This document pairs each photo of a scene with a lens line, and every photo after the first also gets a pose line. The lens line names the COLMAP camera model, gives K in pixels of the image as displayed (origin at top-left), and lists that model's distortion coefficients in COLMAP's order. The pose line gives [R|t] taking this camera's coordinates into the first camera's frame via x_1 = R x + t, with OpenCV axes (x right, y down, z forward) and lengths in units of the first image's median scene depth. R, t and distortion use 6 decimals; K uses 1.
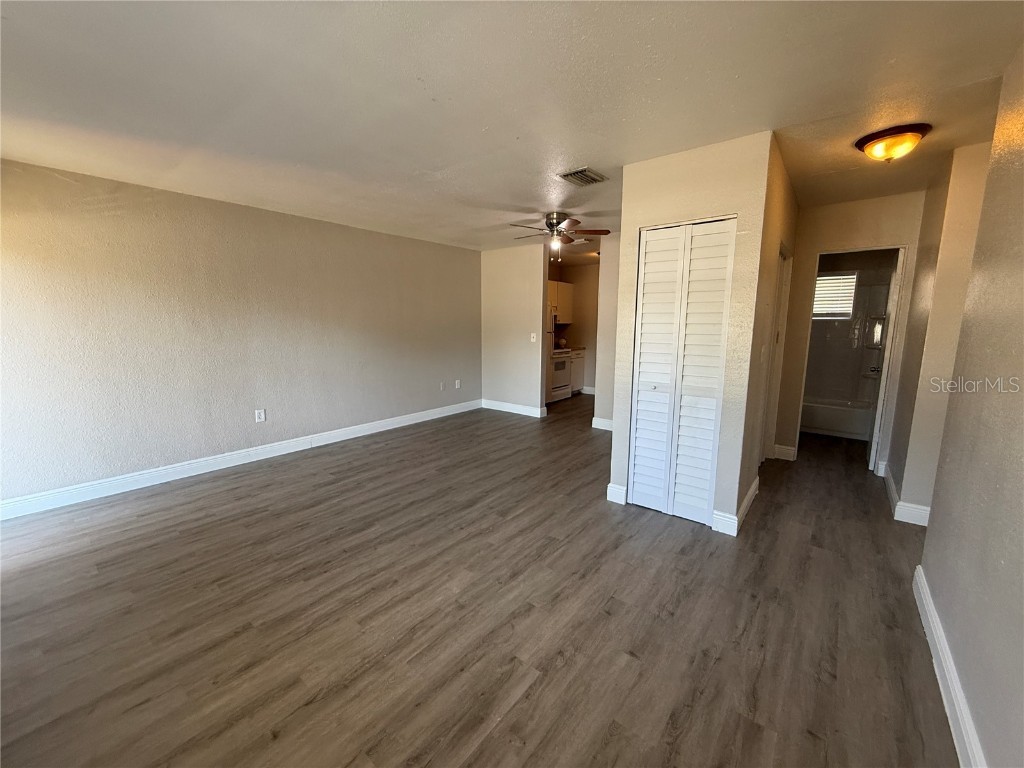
lens RADIAL K [[409.6, 0, 509.5], [0, 409.6, 382.4], [0, 0, 1]] dist [0.000637, 0.000154]
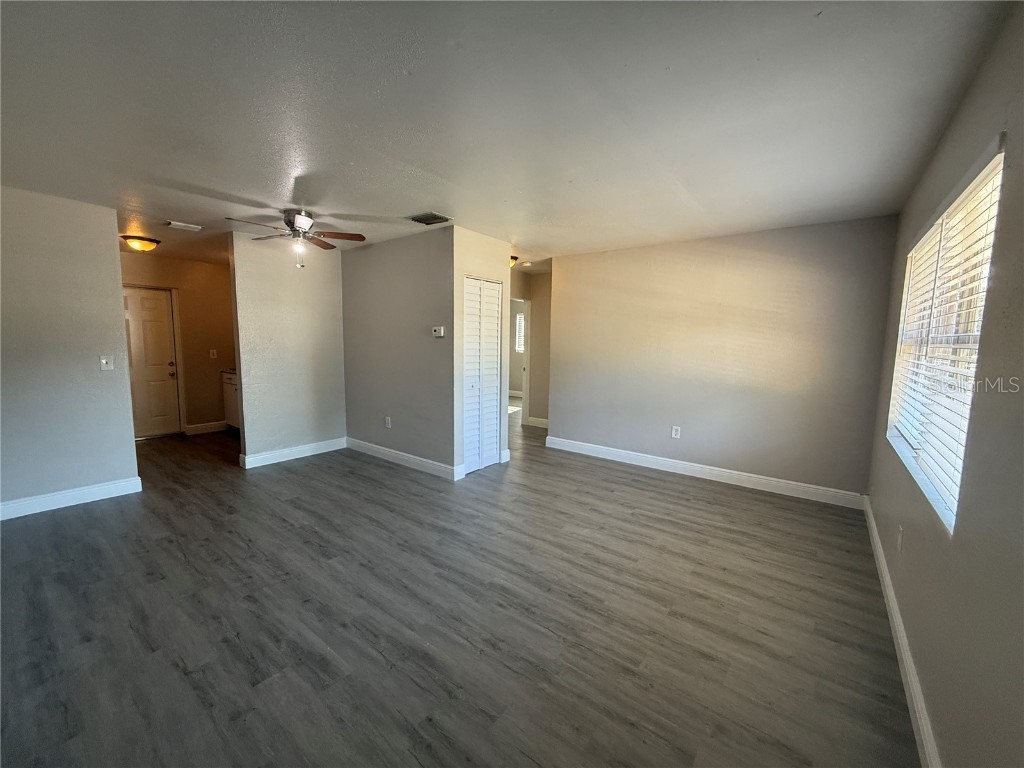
lens RADIAL K [[409.6, 0, 509.5], [0, 409.6, 382.4], [0, 0, 1]] dist [0.000637, 0.000154]
pose [[-0.018410, -0.107869, 0.993995, -1.360625], [0.135091, 0.984778, 0.109371, -0.176322], [-0.990662, 0.136293, -0.003558, 1.098101]]
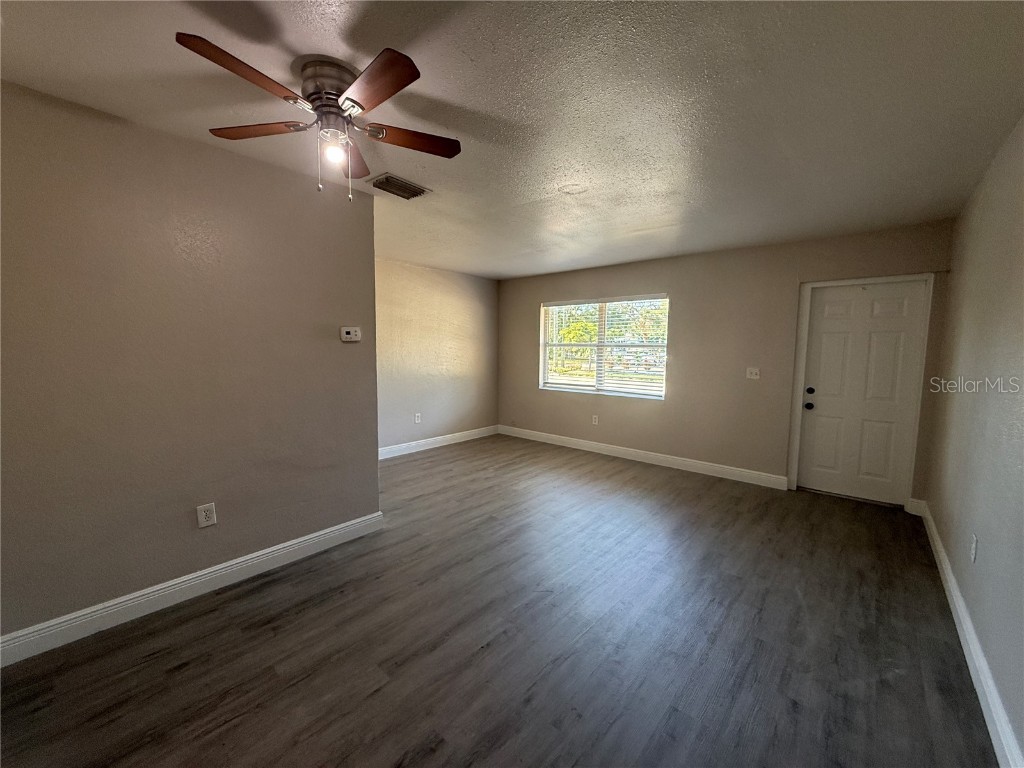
lens RADIAL K [[409.6, 0, 509.5], [0, 409.6, 382.4], [0, 0, 1]] dist [0.000637, 0.000154]
pose [[-0.998998, -0.018528, 0.040733, -0.131391], [-0.008423, 0.971846, 0.235466, -0.390177], [-0.043949, 0.234887, -0.971029, 2.554879]]
